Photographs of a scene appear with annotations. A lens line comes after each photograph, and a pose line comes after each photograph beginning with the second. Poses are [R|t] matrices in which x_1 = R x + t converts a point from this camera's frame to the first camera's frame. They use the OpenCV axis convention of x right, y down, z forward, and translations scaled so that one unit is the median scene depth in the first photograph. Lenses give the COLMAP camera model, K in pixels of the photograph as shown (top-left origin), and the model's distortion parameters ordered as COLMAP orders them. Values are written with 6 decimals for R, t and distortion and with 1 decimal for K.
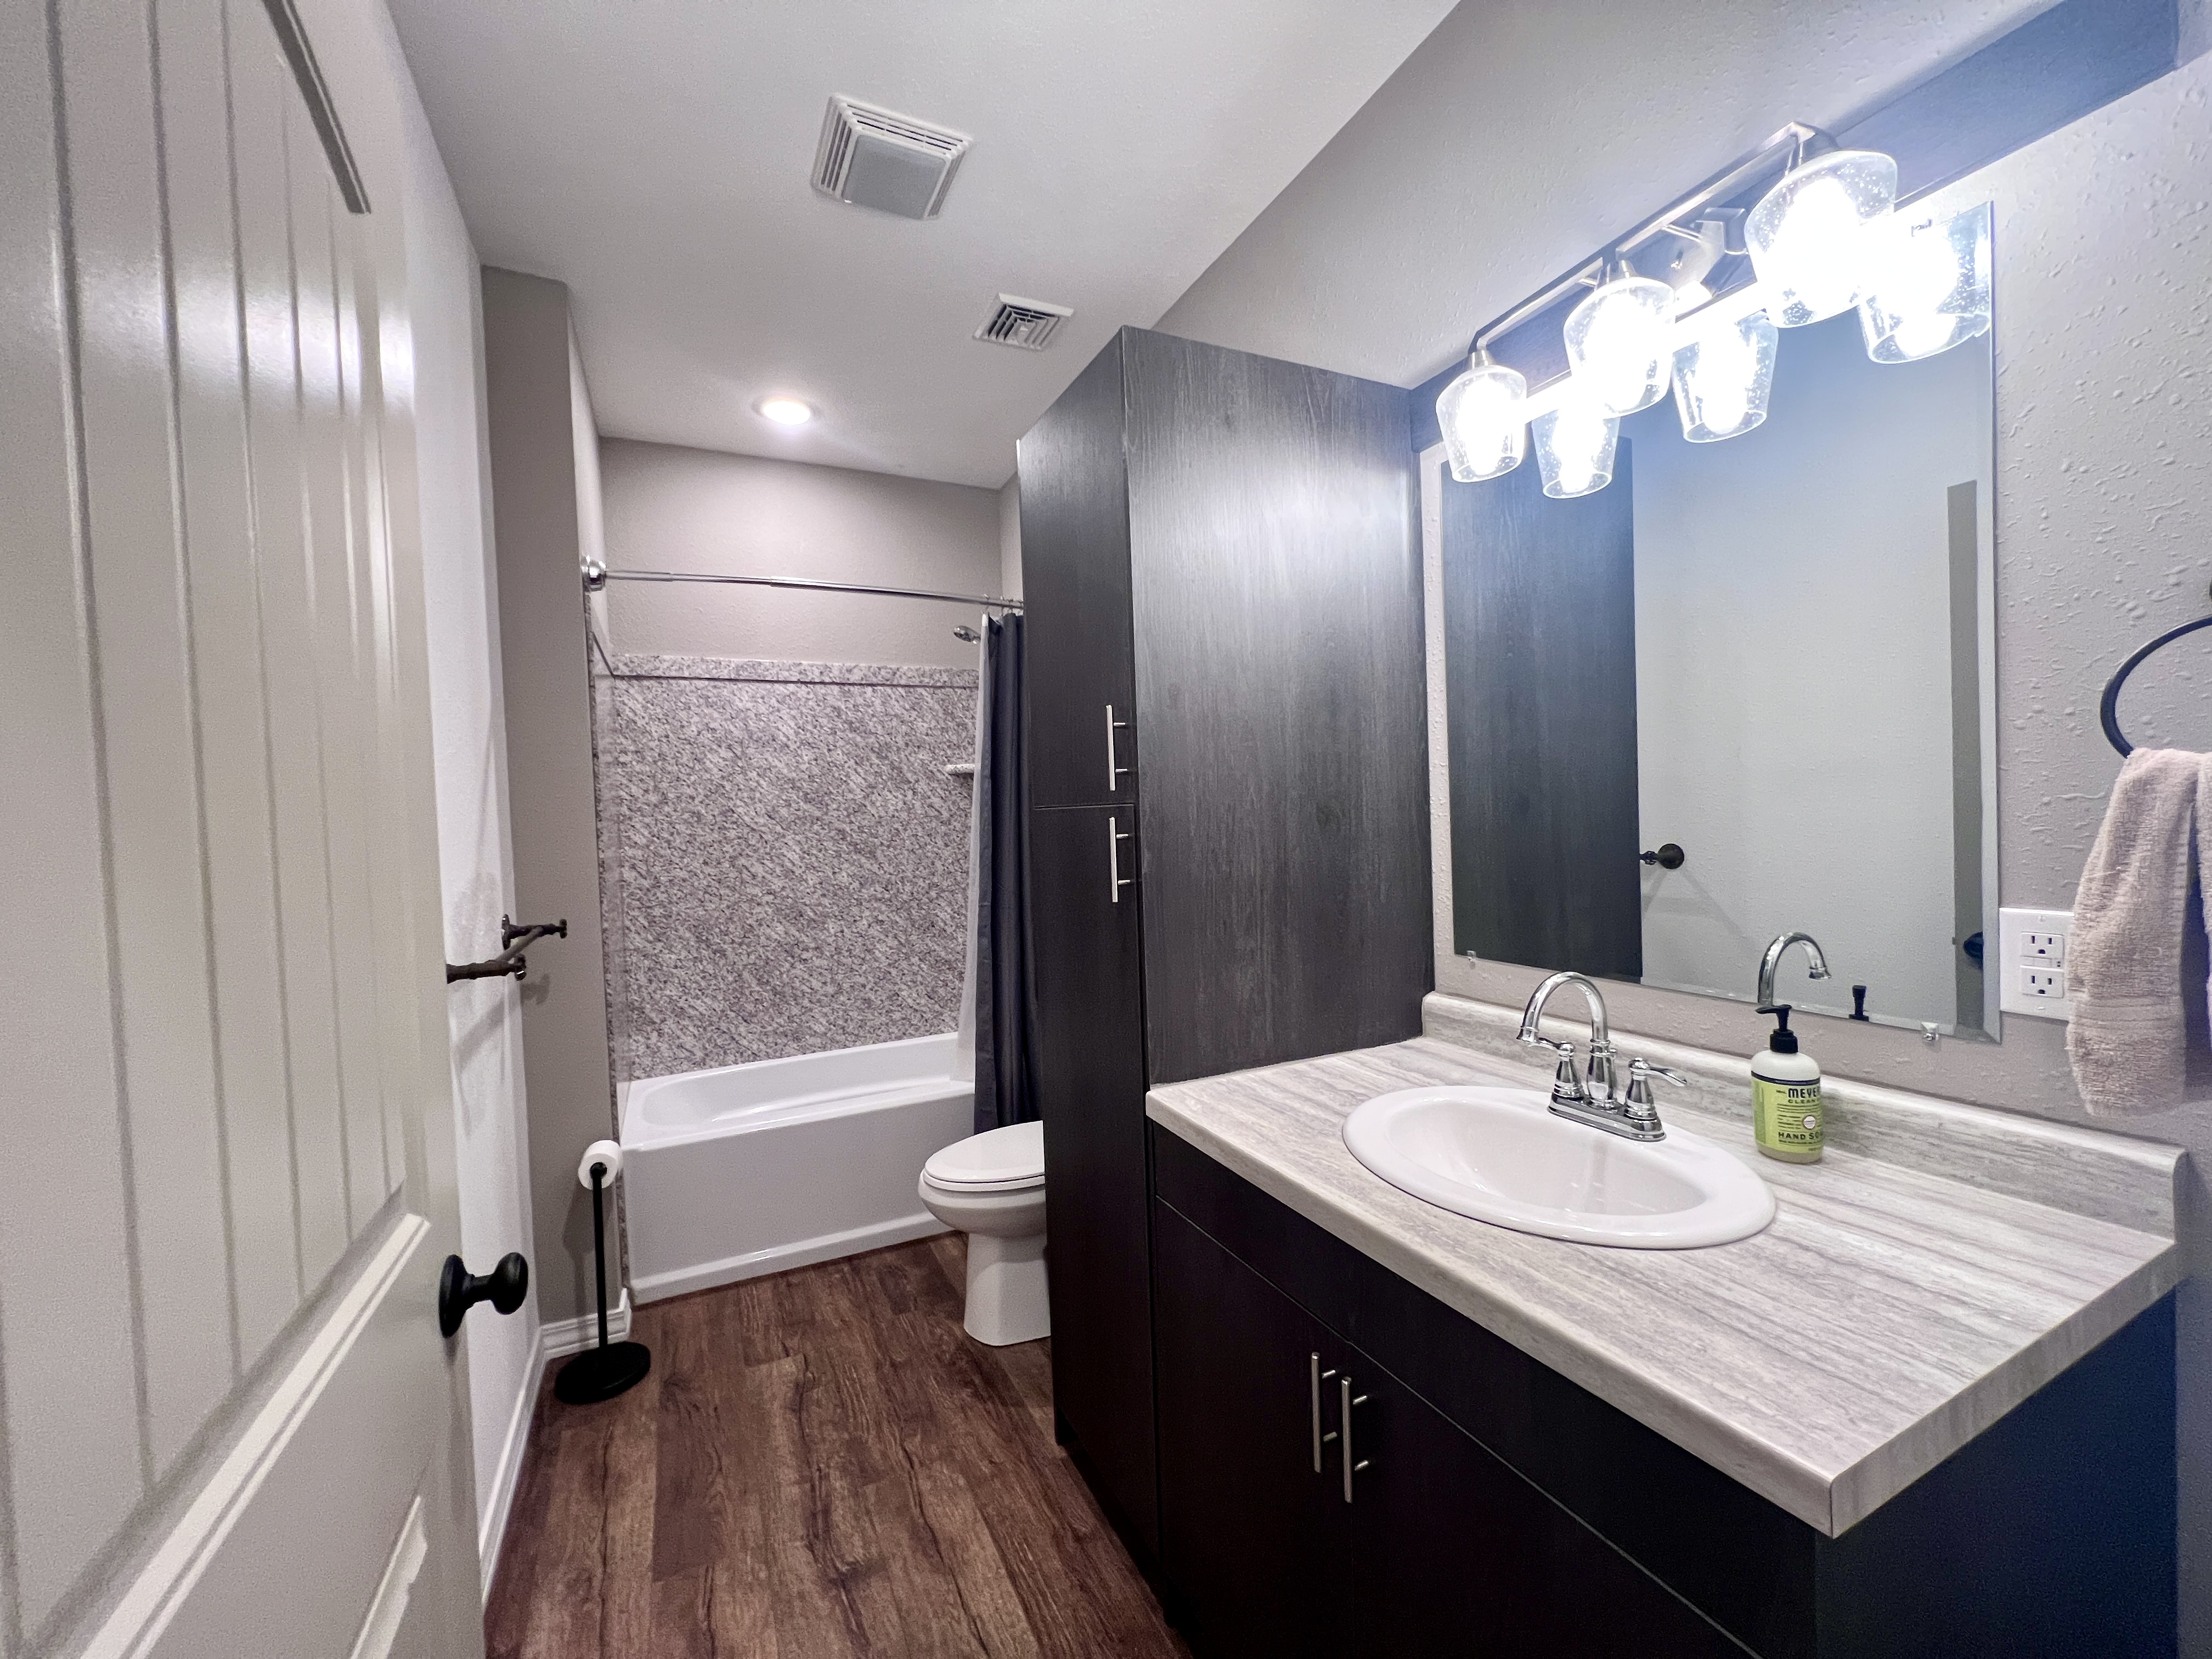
lens RADIAL K [[873.7, 0, 1106.0], [0, 873.7, 829.5], [0, 0, 1]] dist [-0.000442, 0.000050]
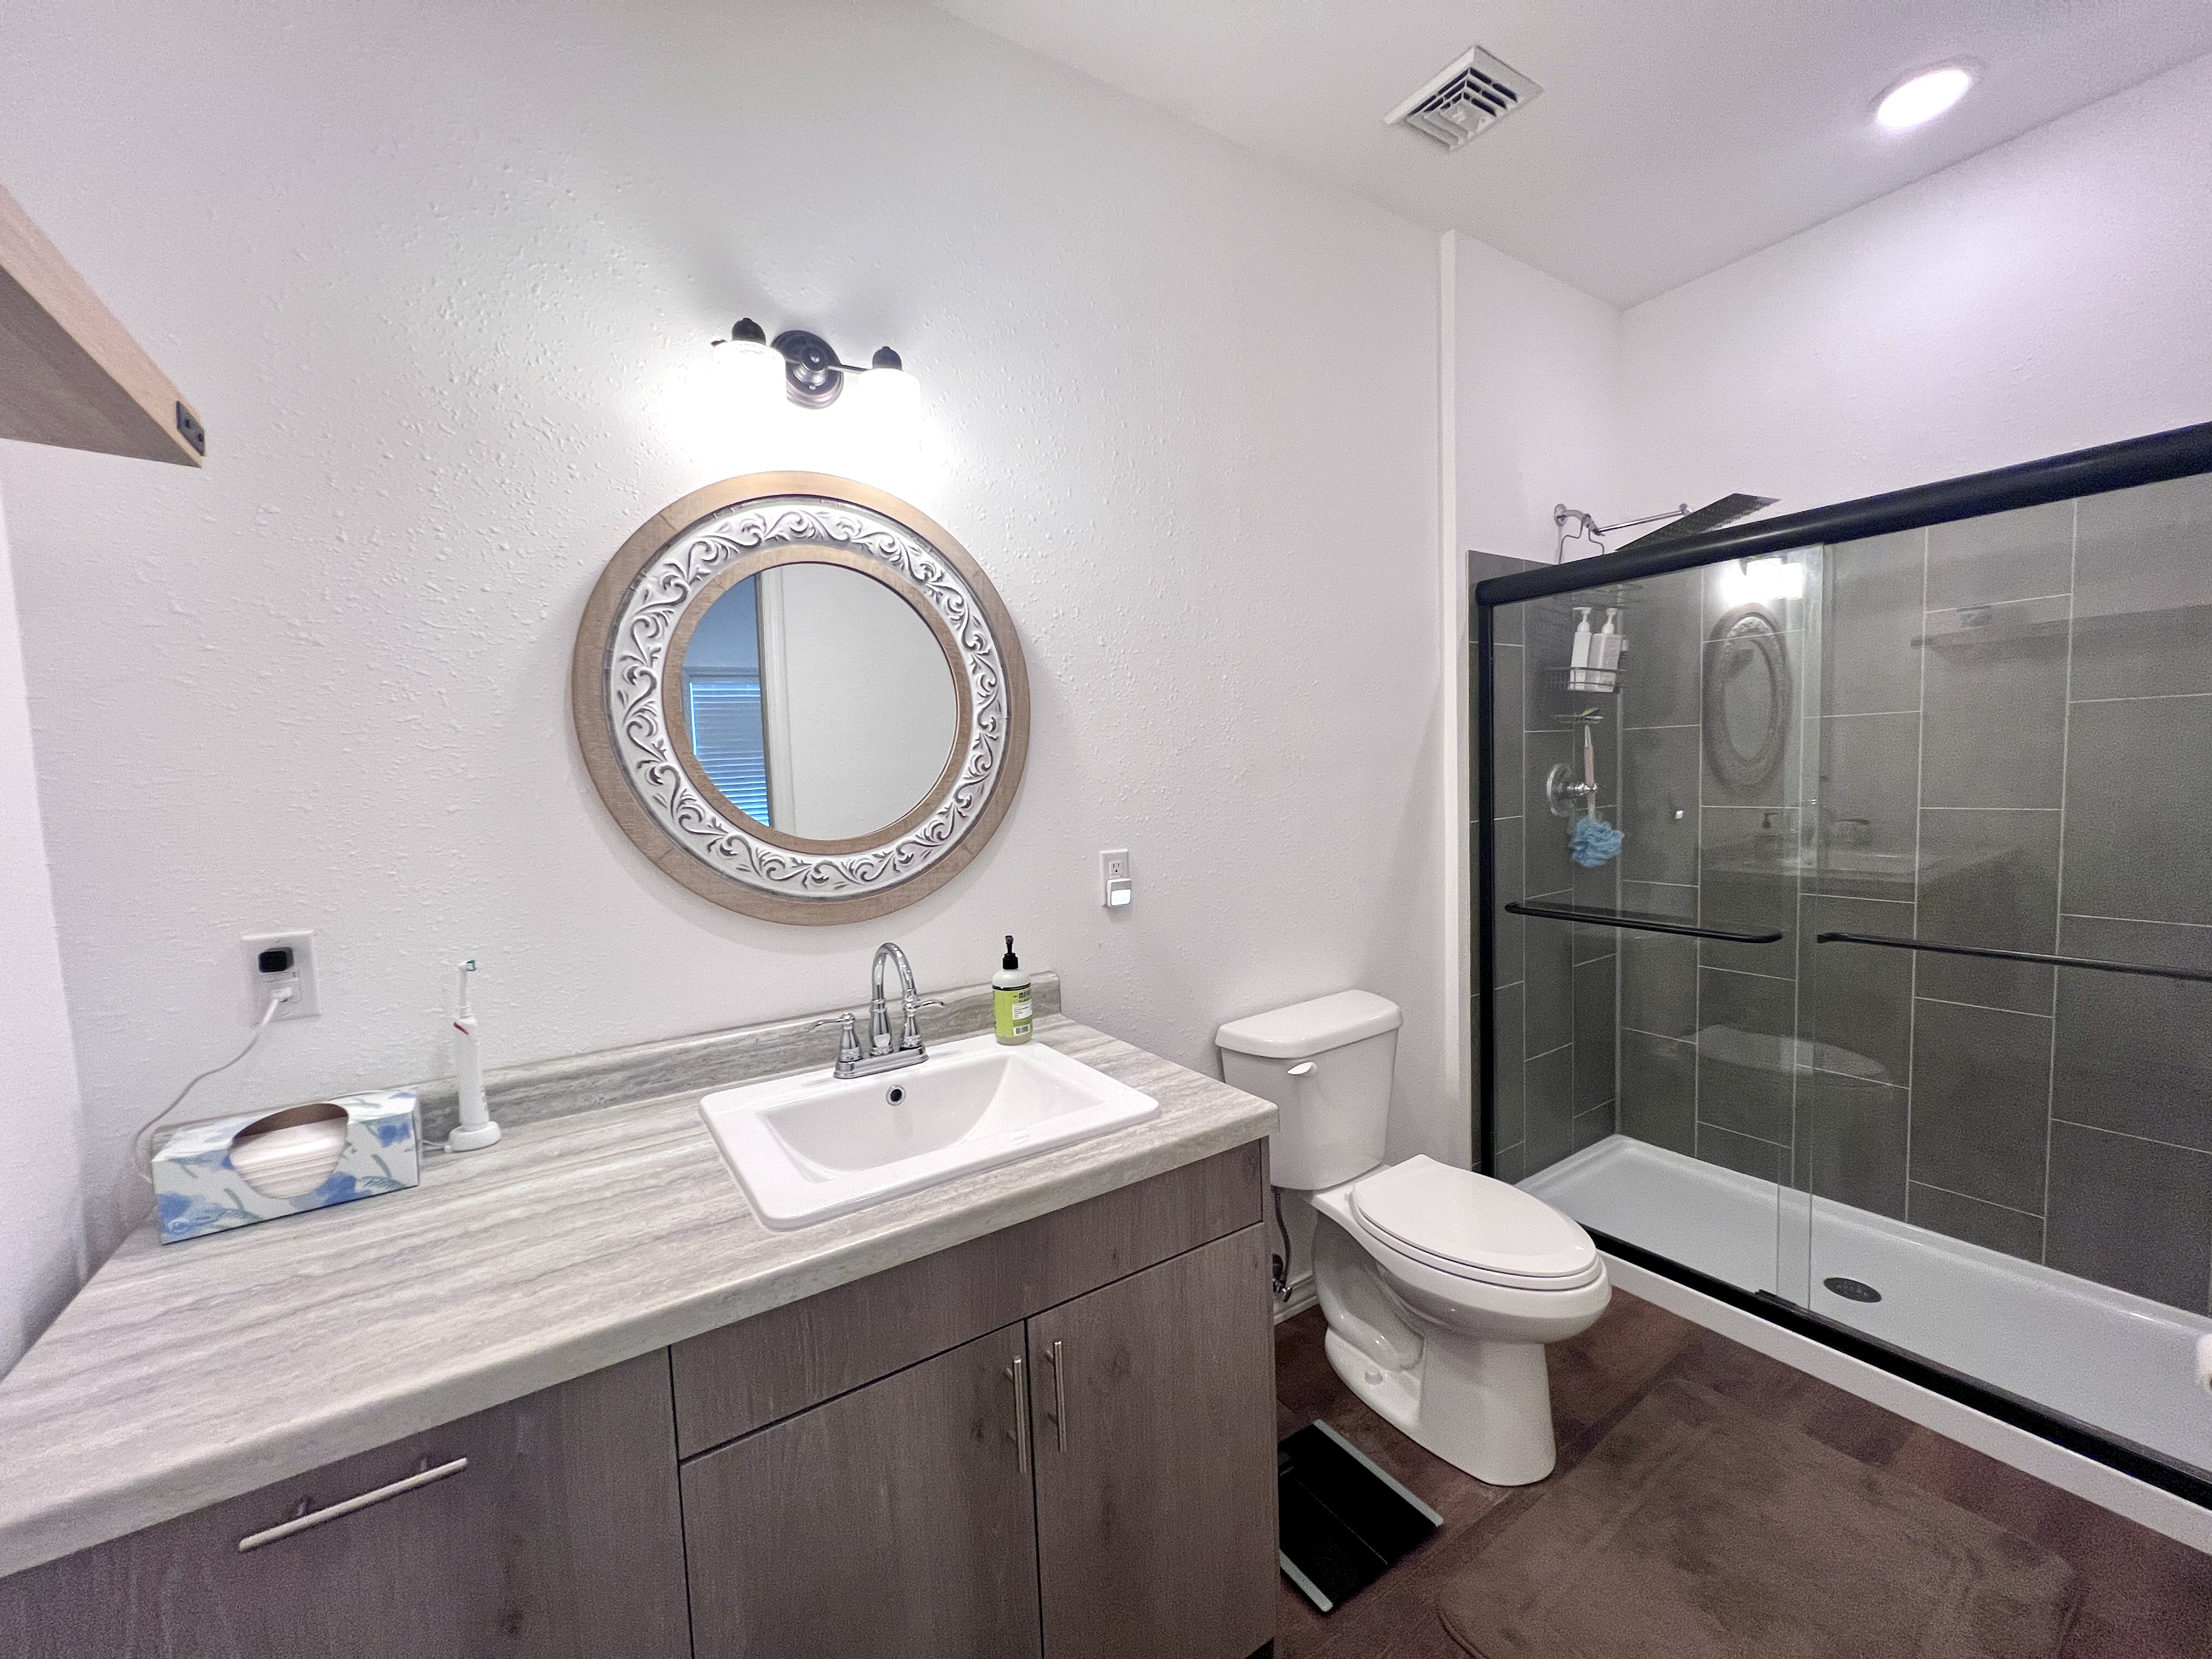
lens RADIAL K [[873.7, 0, 1106.0], [0, 873.7, 829.5], [0, 0, 1]] dist [-0.000442, 0.000050]
pose [[-0.136370, -0.024329, 0.990359, -0.596296], [0.046435, 0.998443, 0.030922, -0.038971], [-0.989569, 0.050204, -0.135028, 0.603638]]
